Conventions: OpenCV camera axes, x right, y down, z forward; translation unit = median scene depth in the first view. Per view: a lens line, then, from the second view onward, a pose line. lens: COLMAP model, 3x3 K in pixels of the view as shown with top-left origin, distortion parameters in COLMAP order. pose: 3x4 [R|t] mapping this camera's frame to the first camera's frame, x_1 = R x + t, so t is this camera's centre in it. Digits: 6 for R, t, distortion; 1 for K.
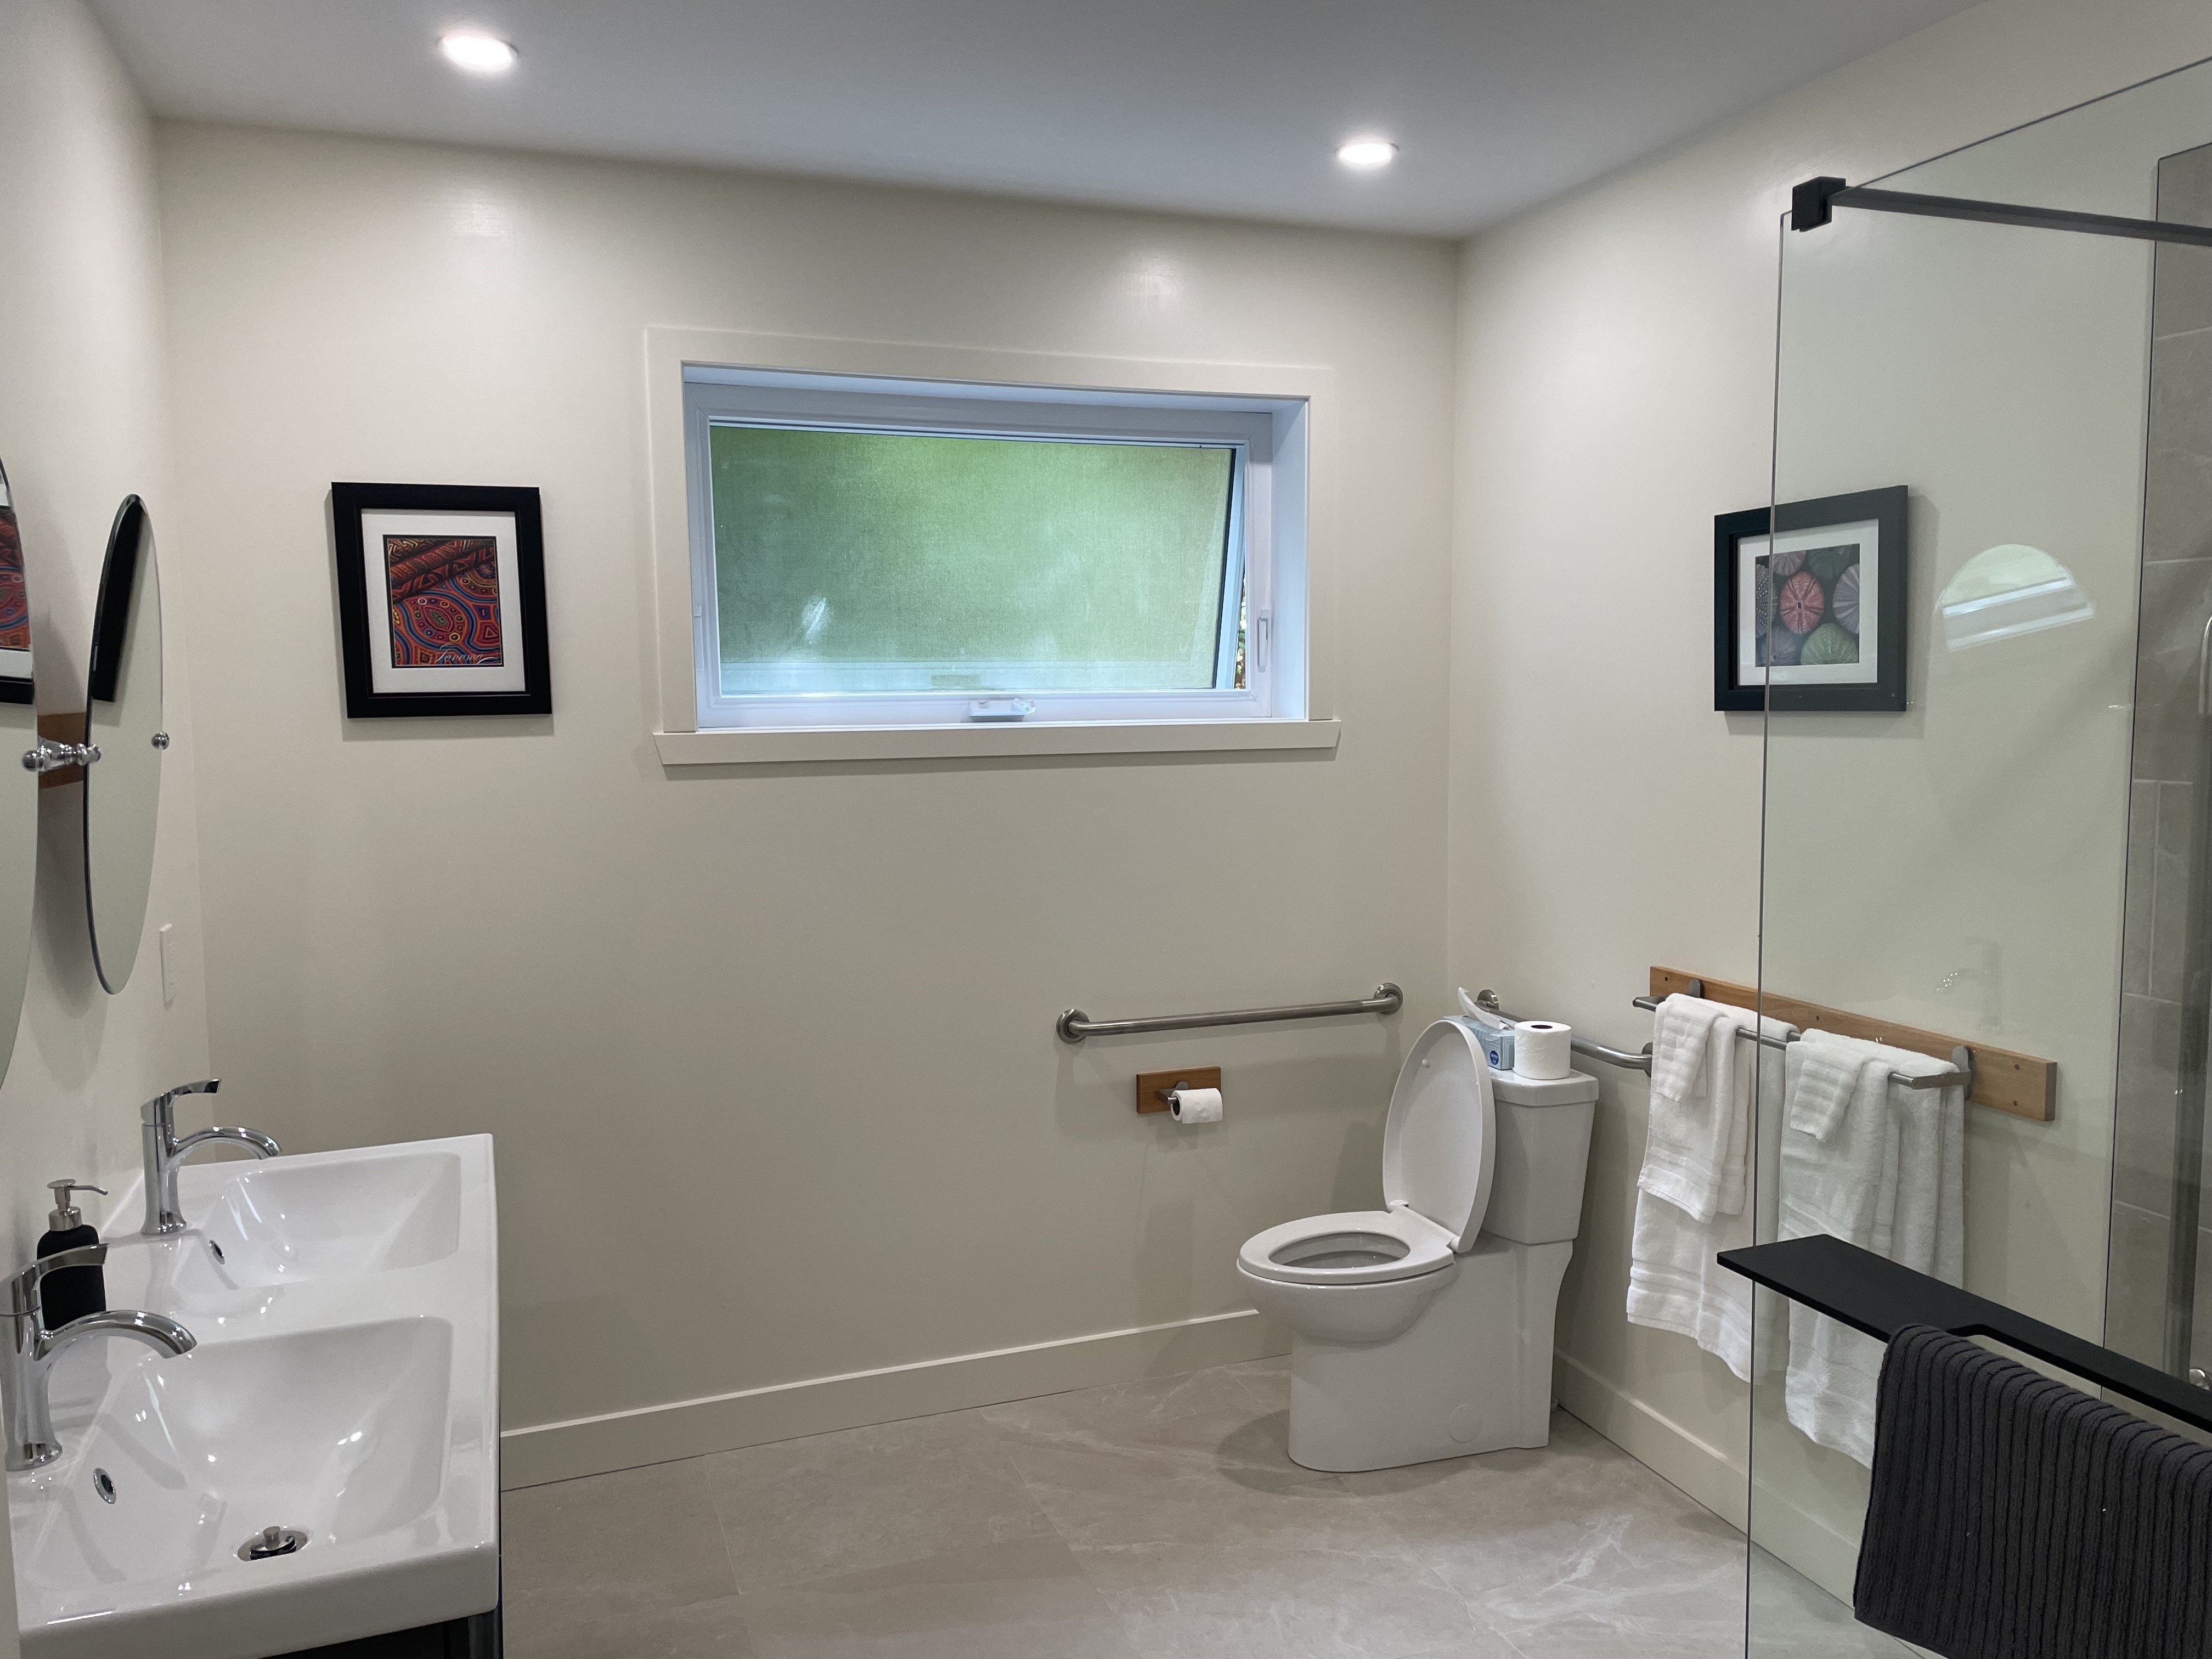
lens RADIAL K [[1661.6, 0, 1105.7], [0, 1661.6, 838.2], [0, 0, 1]] dist [0.056653, -0.002933]
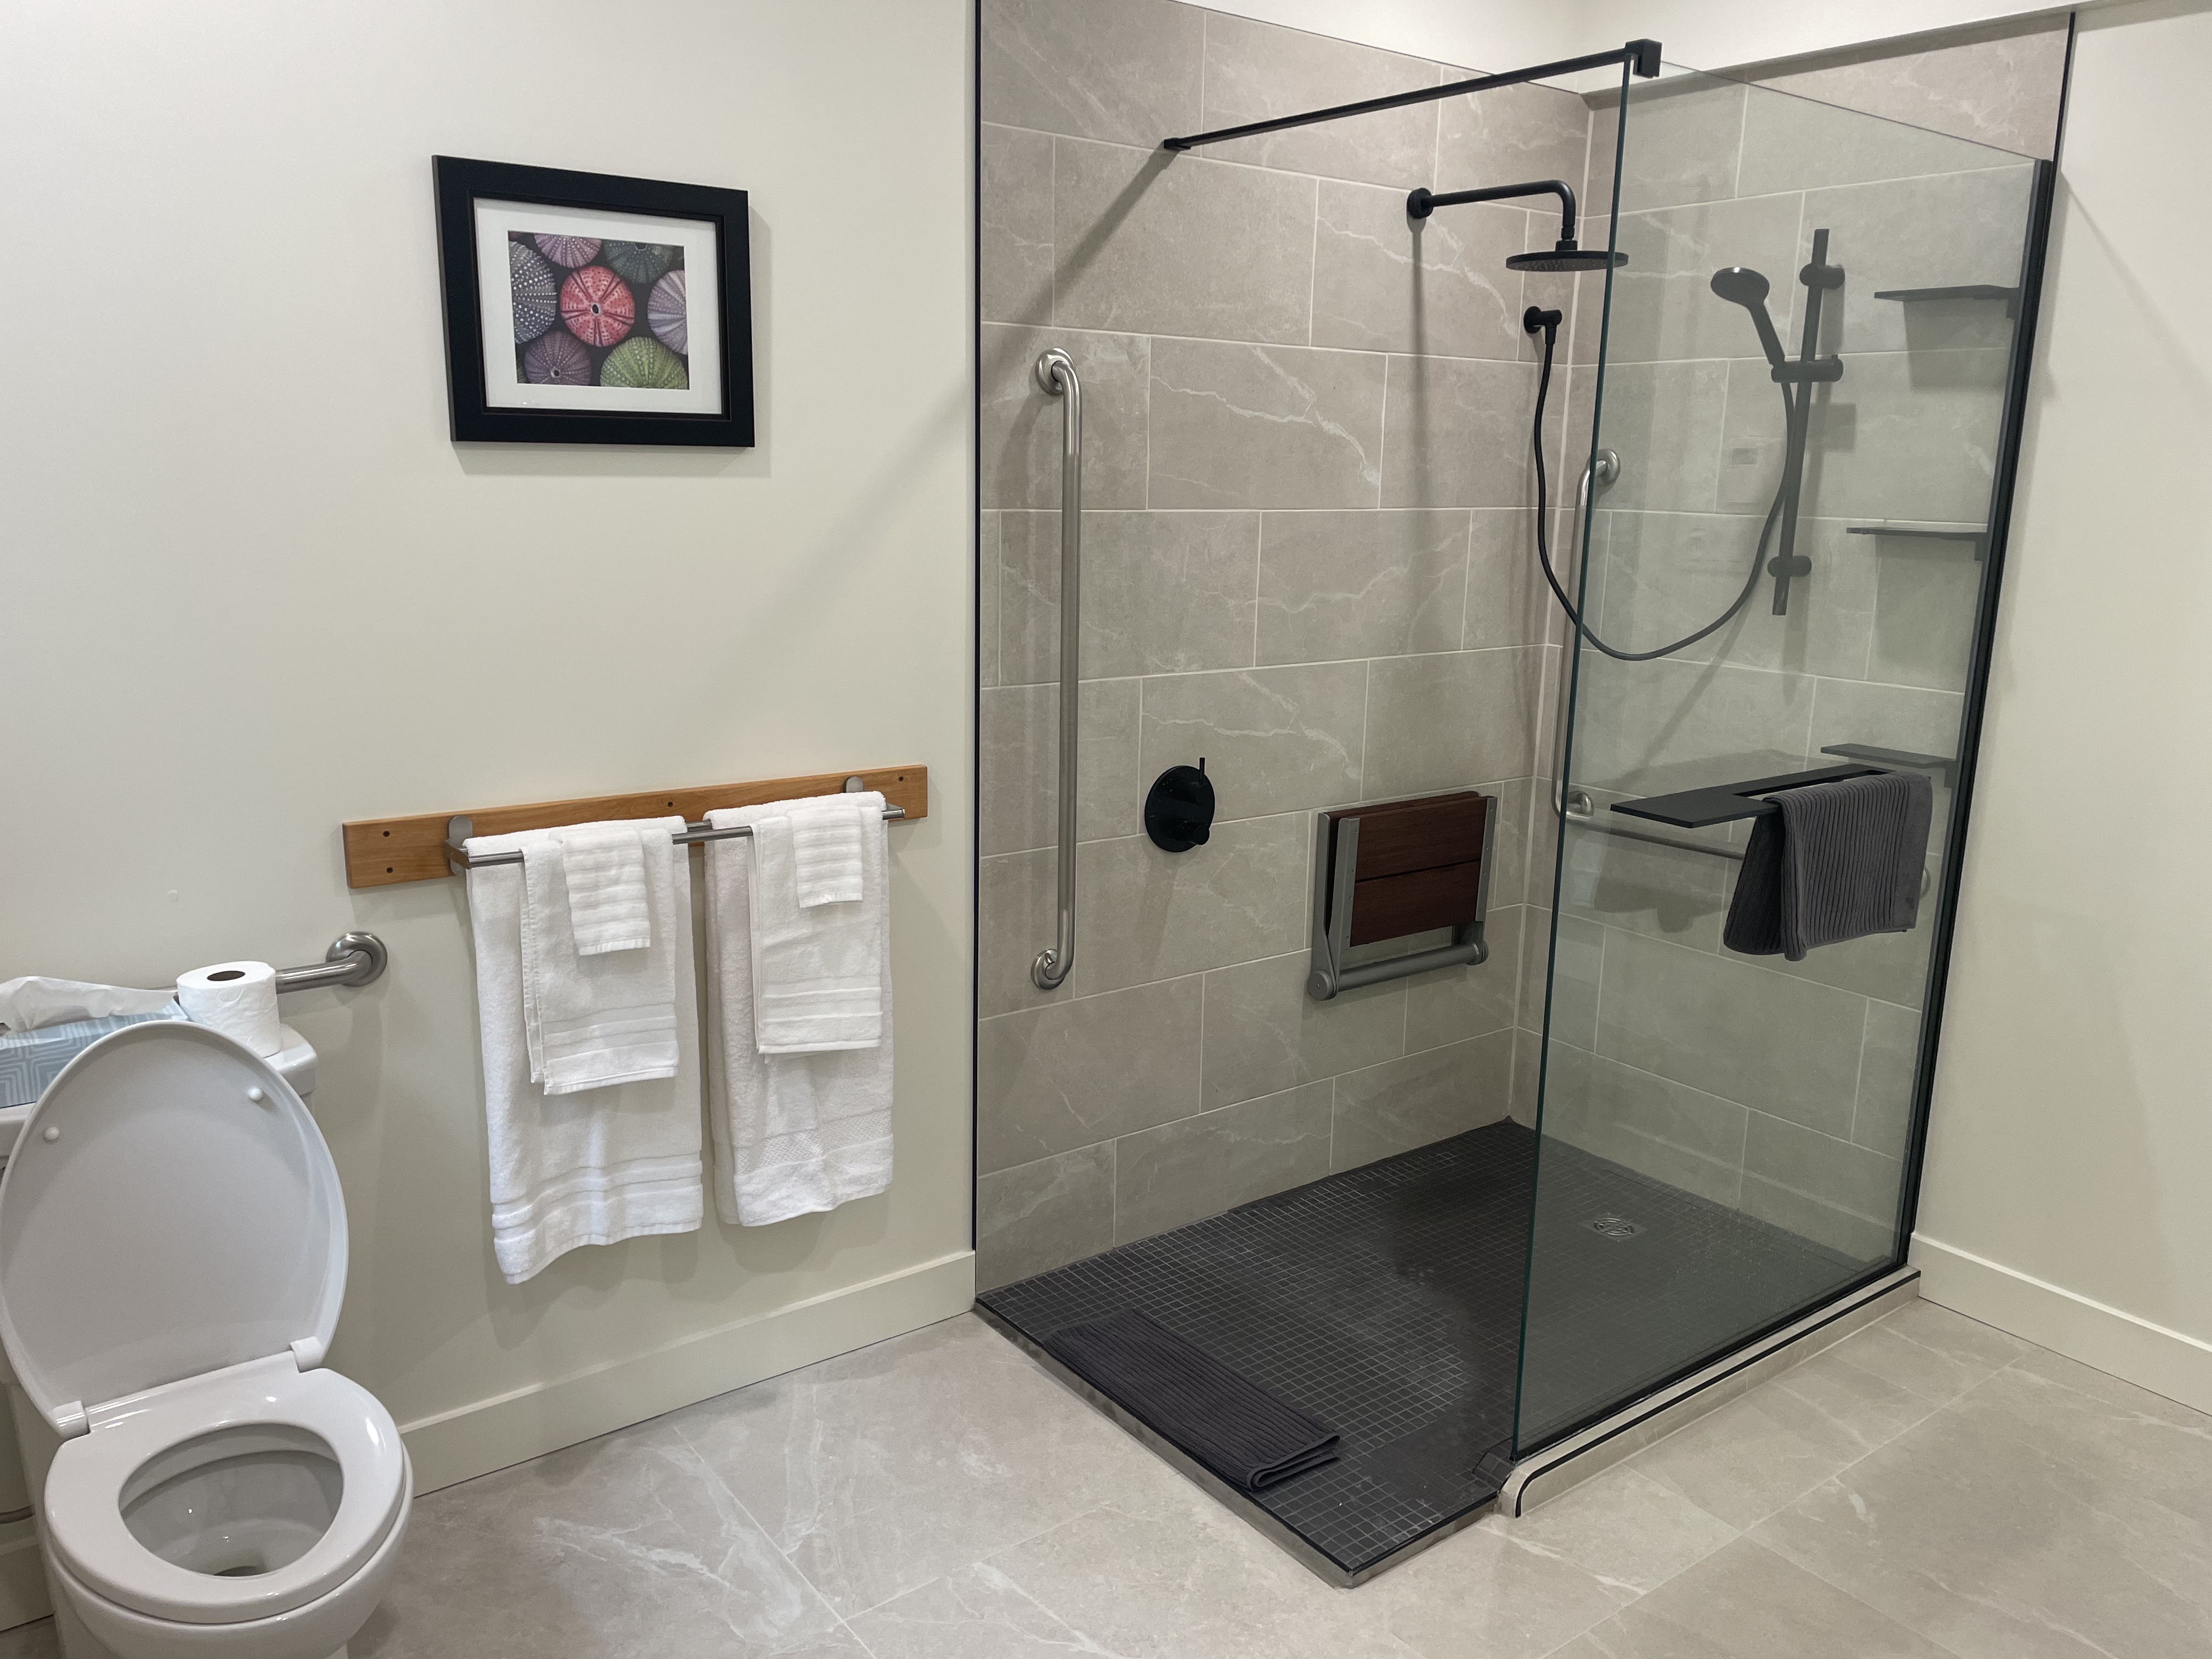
lens RADIAL K [[1661.6, 0, 1105.8], [0, 1661.6, 827.8], [0, 0, 1]] dist [0.056653, -0.002933]
pose [[-0.289710, -0.201073, 0.935755, -0.463705], [0.073436, 0.970132, 0.231196, -0.066325], [-0.954293, 0.135698, -0.266290, 1.024817]]
